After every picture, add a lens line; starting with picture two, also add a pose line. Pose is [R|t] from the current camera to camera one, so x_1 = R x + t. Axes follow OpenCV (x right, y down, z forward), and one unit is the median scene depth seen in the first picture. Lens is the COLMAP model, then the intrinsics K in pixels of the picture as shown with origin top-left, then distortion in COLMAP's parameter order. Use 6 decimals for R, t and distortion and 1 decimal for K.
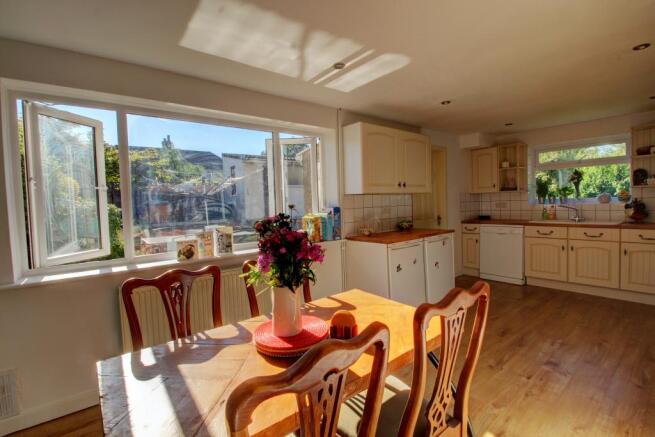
lens RADIAL K [[303.9, 0, 331.3], [0, 303.9, 213.5], [0, 0, 1]] dist [-0.000498, -0.011358]
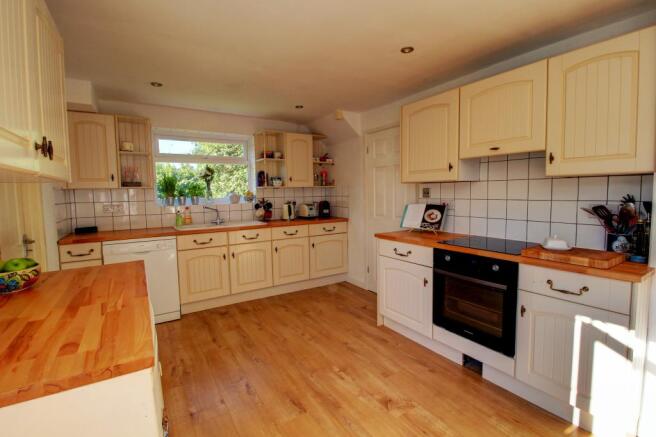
lens RADIAL K [[304.4, 0, 331.8], [0, 304.4, 213.4], [0, 0, 1]] dist [-0.000498, -0.011358]
pose [[0.122906, -0.040381, 0.991596, -0.035850], [0.053197, 0.998003, 0.034048, -0.020539], [-0.990991, 0.048566, 0.124809, 0.638017]]
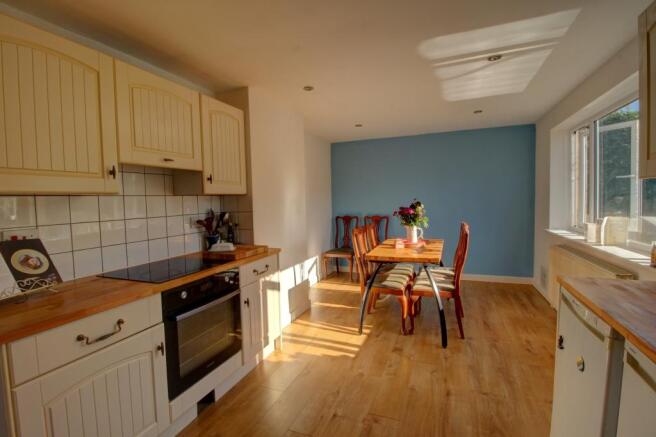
lens RADIAL K [[304.4, 0, 331.8], [0, 304.4, 213.4], [0, 0, 1]] dist [-0.000498, -0.011358]
pose [[-0.871338, 0.075939, -0.484772, 0.600165], [0.030924, 0.994486, 0.100203, -0.060214], [0.489709, 0.072319, -0.868882, 0.986998]]
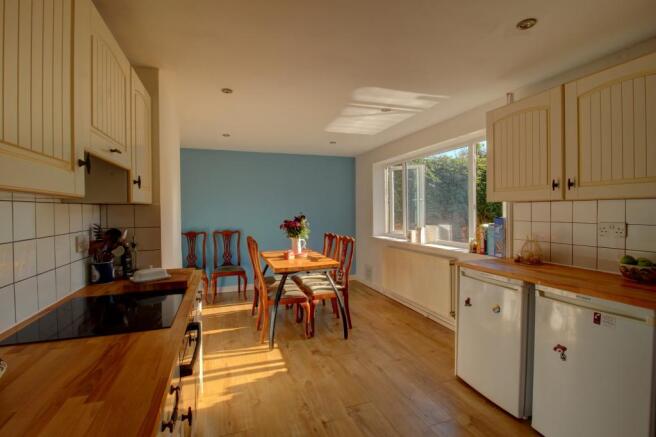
lens RADIAL K [[304.4, 0, 331.8], [0, 304.4, 213.4], [0, 0, 1]] dist [-0.000498, -0.011358]
pose [[-0.334737, 0.044669, -0.941252, 0.837538], [-0.020134, 0.998309, 0.054537, -0.059368], [0.942097, 0.037207, -0.333271, 0.751220]]
